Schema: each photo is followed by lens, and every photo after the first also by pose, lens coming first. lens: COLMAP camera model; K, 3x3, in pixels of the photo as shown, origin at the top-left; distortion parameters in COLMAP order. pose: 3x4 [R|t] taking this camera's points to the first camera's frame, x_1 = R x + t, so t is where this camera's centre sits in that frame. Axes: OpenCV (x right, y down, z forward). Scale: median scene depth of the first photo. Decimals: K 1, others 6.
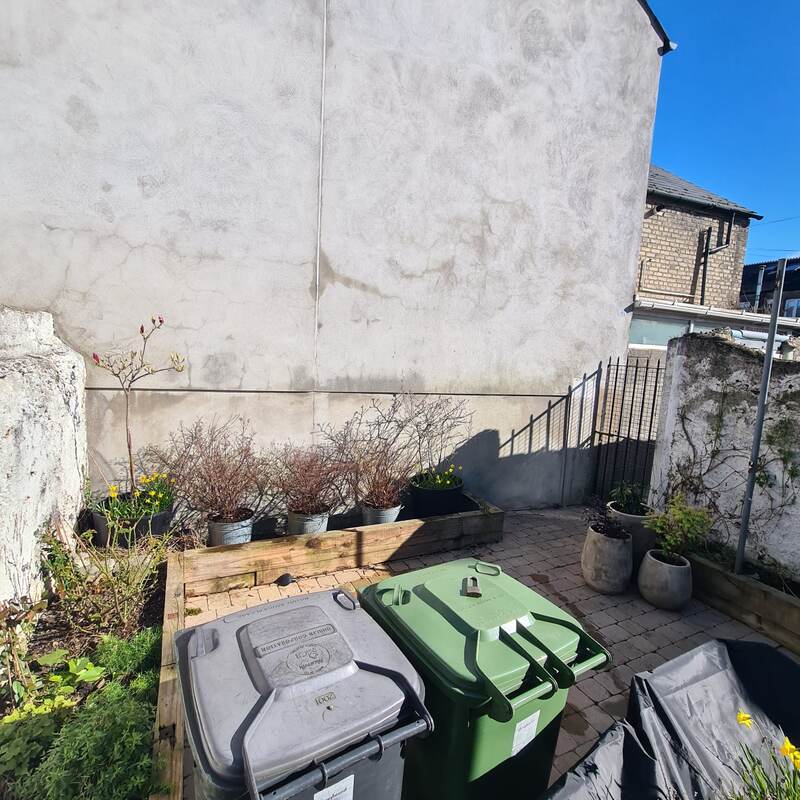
lens RADIAL K [[434.7, 0, 395.8], [0, 434.7, 400.9], [0, 0, 1]] dist [-0.003090, -0.000219]
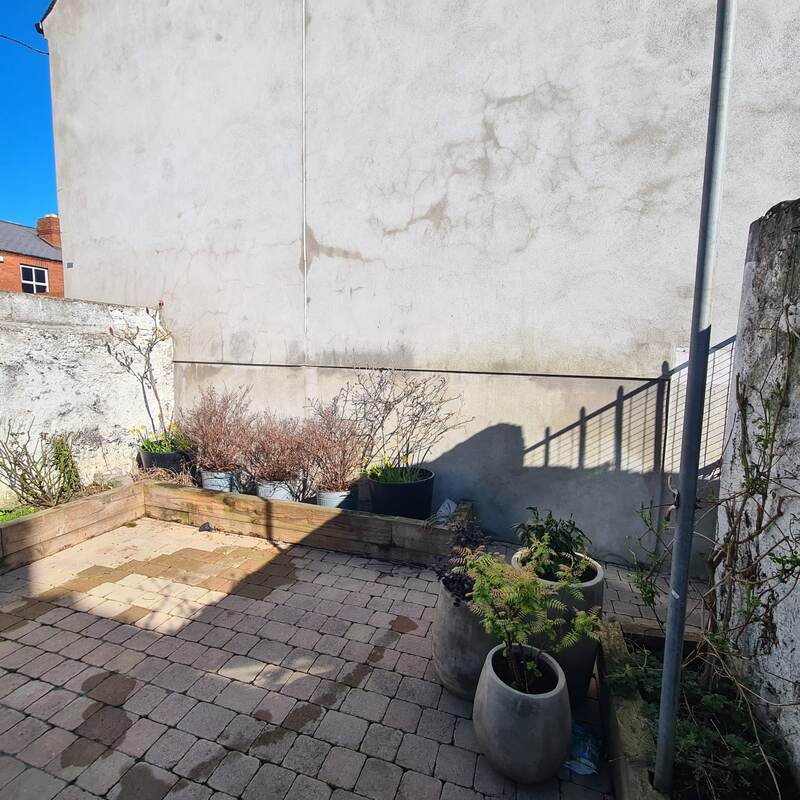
lens RADIAL K [[434.7, 0, 399.3], [0, 434.7, 405.0], [0, 0, 1]] dist [-0.003090, -0.000219]
pose [[0.717365, 0.042406, -0.695405, 0.649327], [-0.069958, 0.997485, -0.011341, 0.062929], [0.693176, 0.056784, 0.718528, 0.408434]]
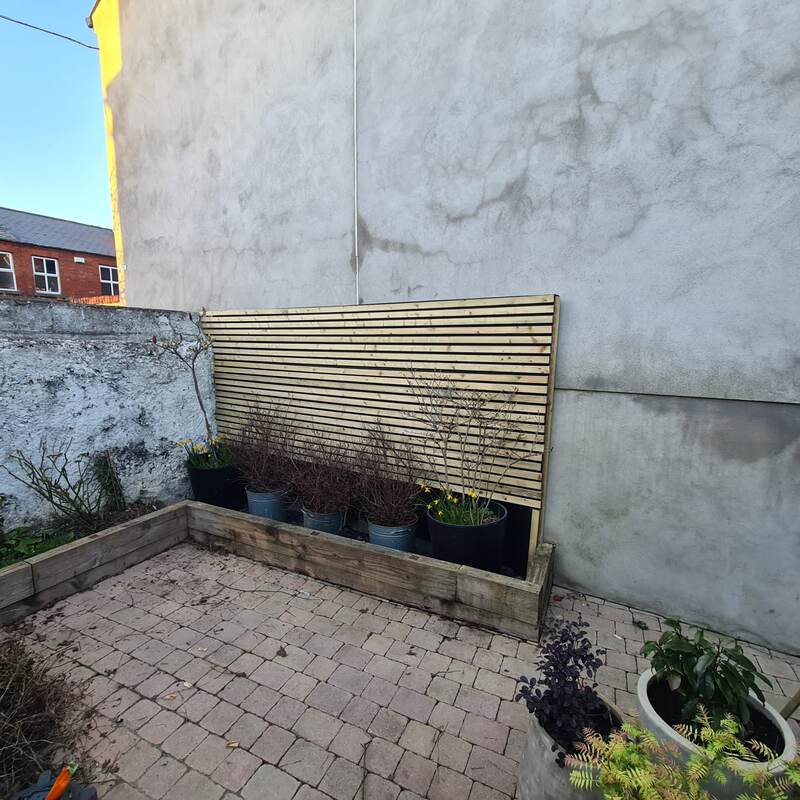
lens RADIAL K [[434.7, 0, 399.2], [0, 434.7, 405.2], [0, 0, 1]] dist [-0.003090, -0.000219]
pose [[0.621242, 0.066699, -0.780775, 0.548223], [-0.074172, 0.996903, 0.026145, 0.008418], [0.780100, 0.041670, 0.624265, 0.485287]]
